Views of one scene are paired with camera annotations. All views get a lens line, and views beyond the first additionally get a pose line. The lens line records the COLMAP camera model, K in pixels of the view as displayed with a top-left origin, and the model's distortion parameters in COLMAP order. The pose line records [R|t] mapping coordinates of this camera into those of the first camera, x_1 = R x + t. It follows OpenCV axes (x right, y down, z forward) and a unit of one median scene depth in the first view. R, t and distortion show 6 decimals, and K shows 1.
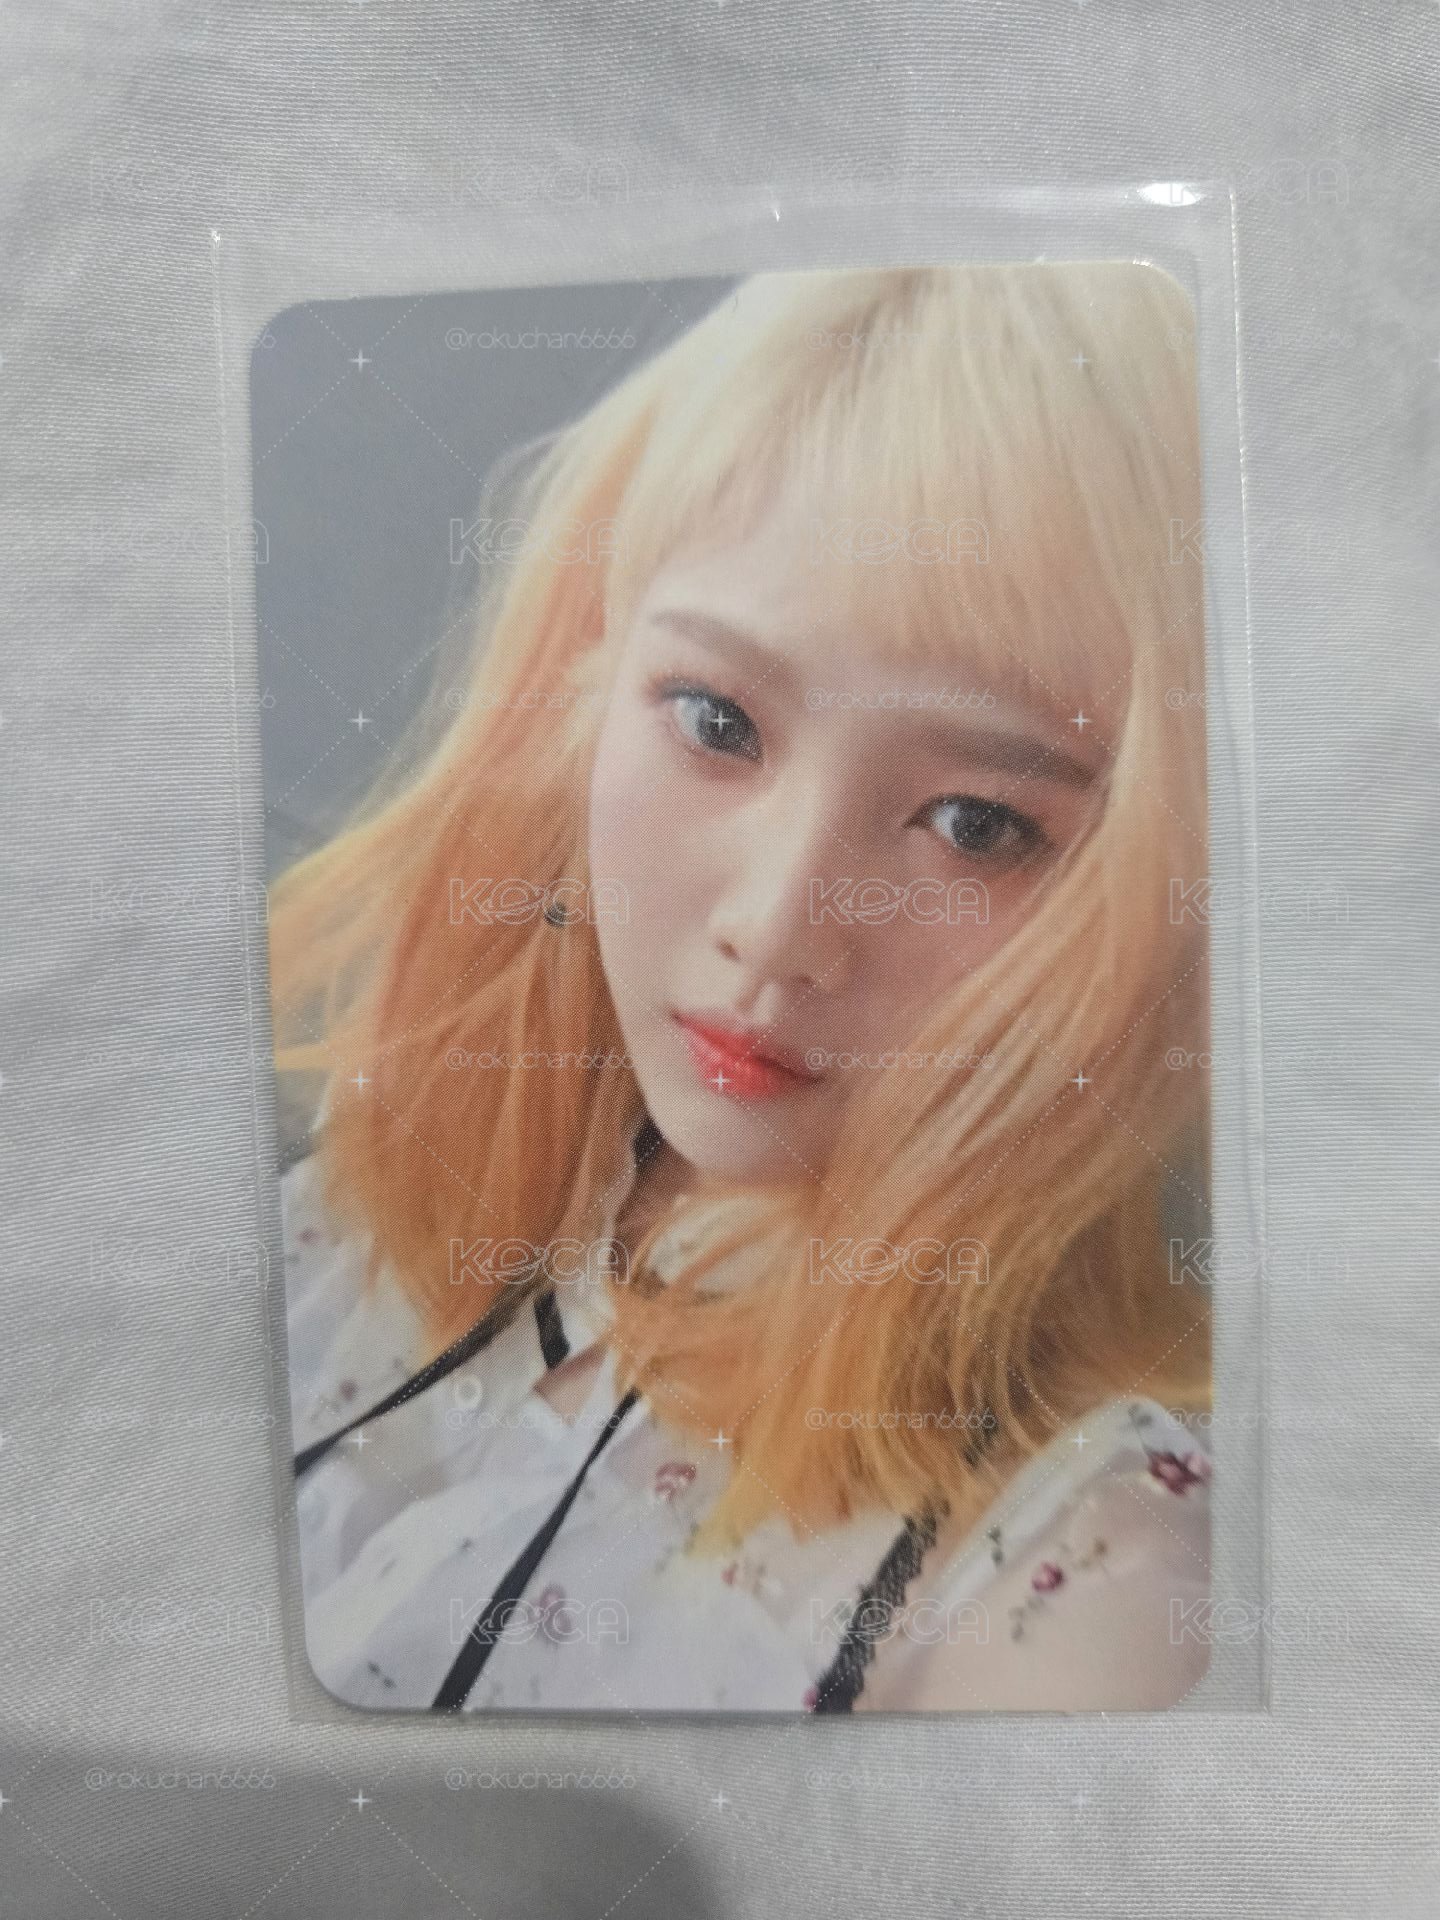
lens RADIAL K [[1287.2, 0, 720.0], [0, 1287.2, 960.0], [0, 0, 1]] dist [0.000490, -0.000573]
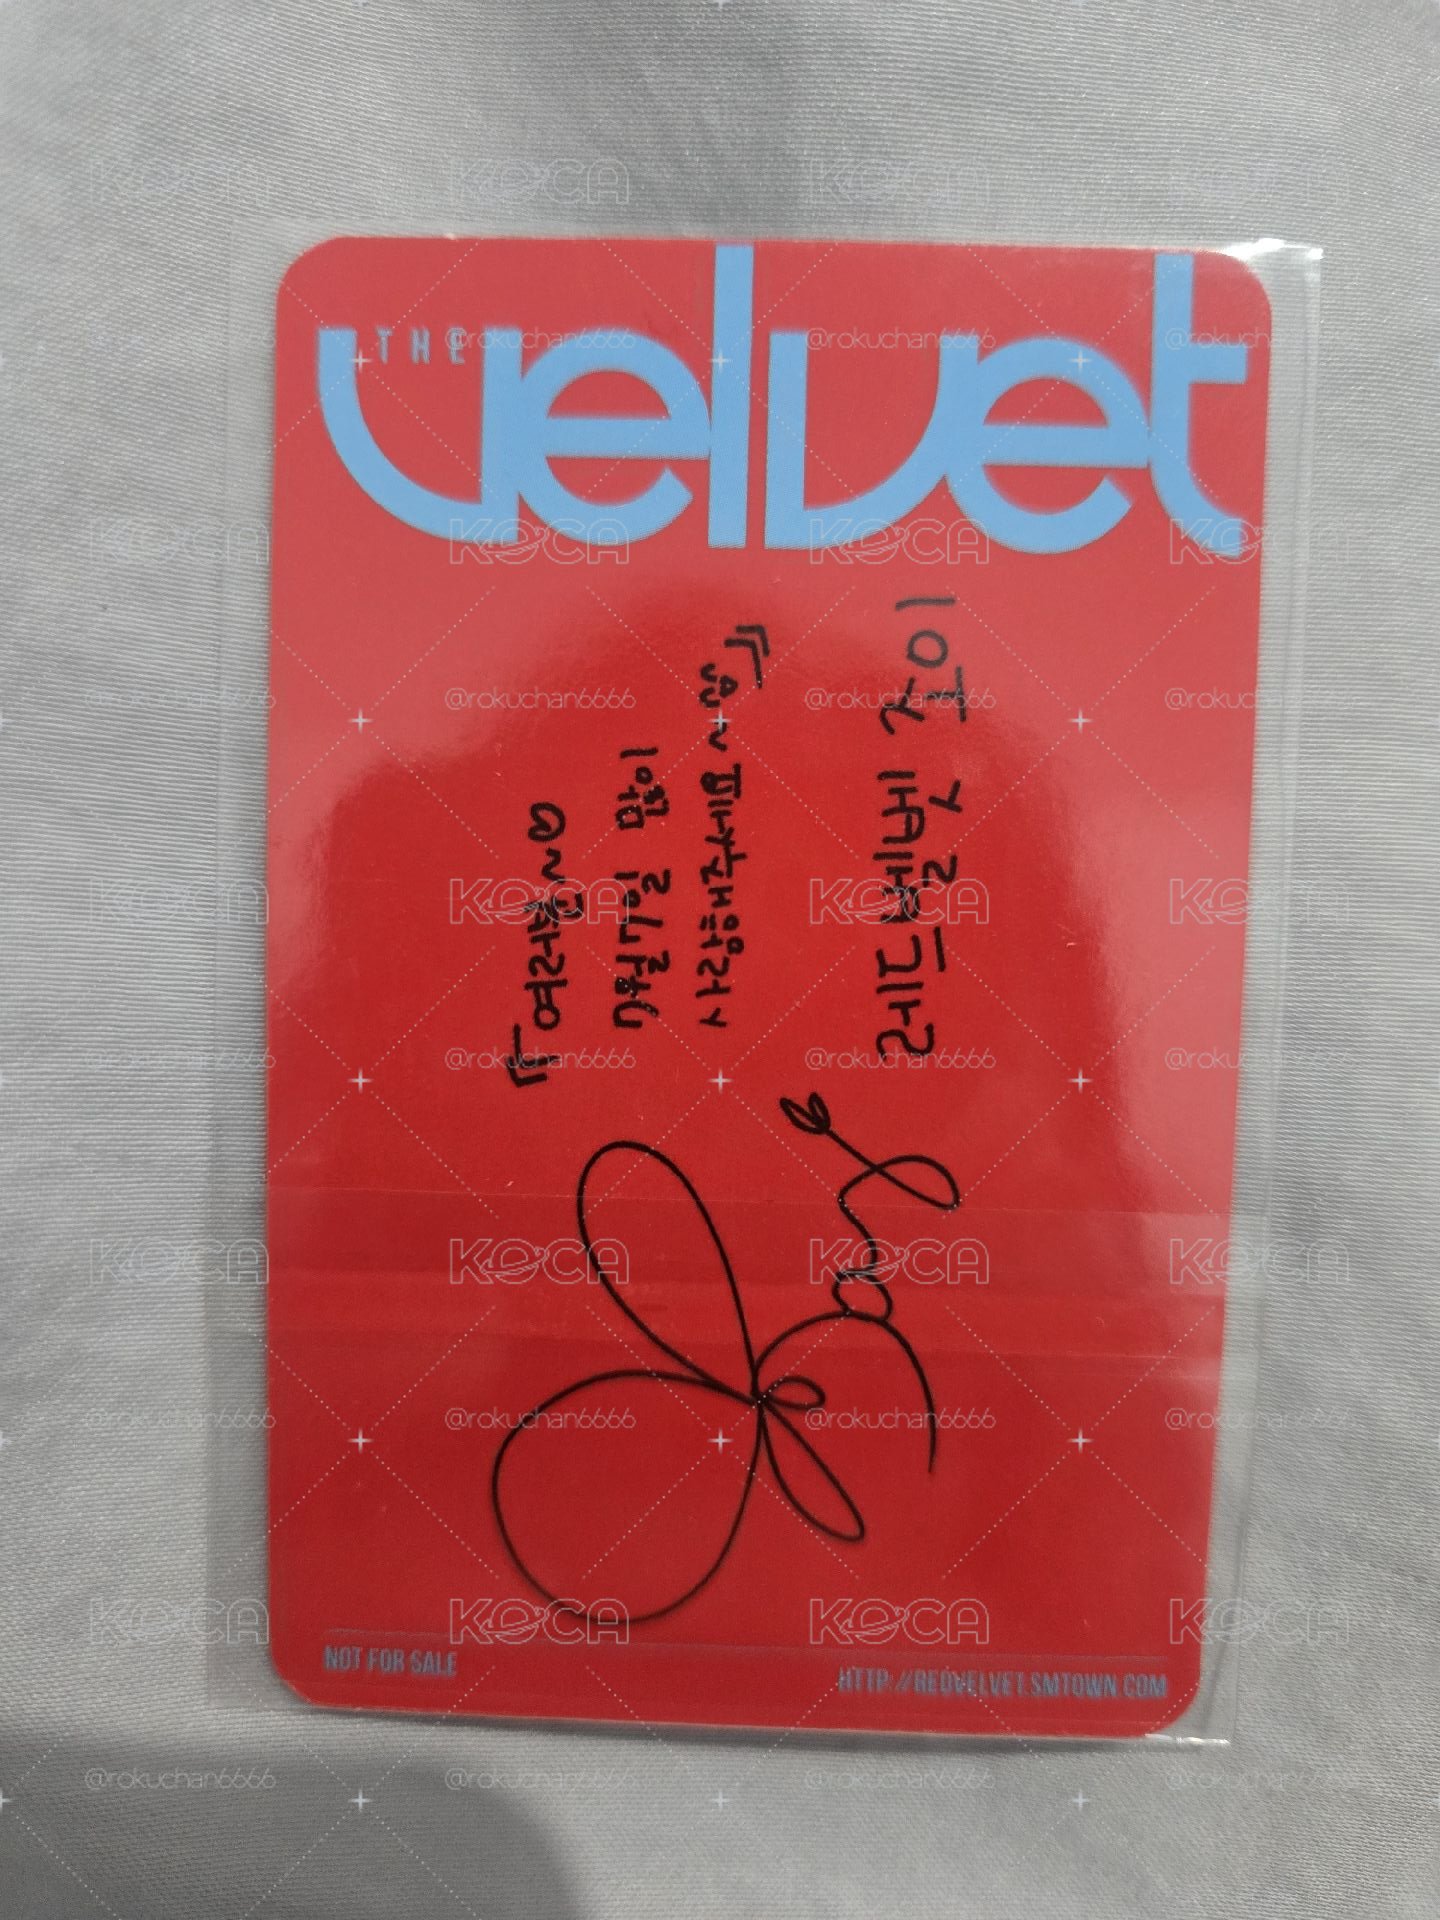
lens RADIAL K [[1287.2, 0, 720.0], [0, 1287.2, 960.0], [0, 0, 1]] dist [0.000490, -0.000573]
pose [[1.000000, -0.000075, 0.000048, 0.000074], [0.000075, 0.999999, -0.001610, -0.557374], [-0.000048, 0.001610, 0.999999, -0.000596]]
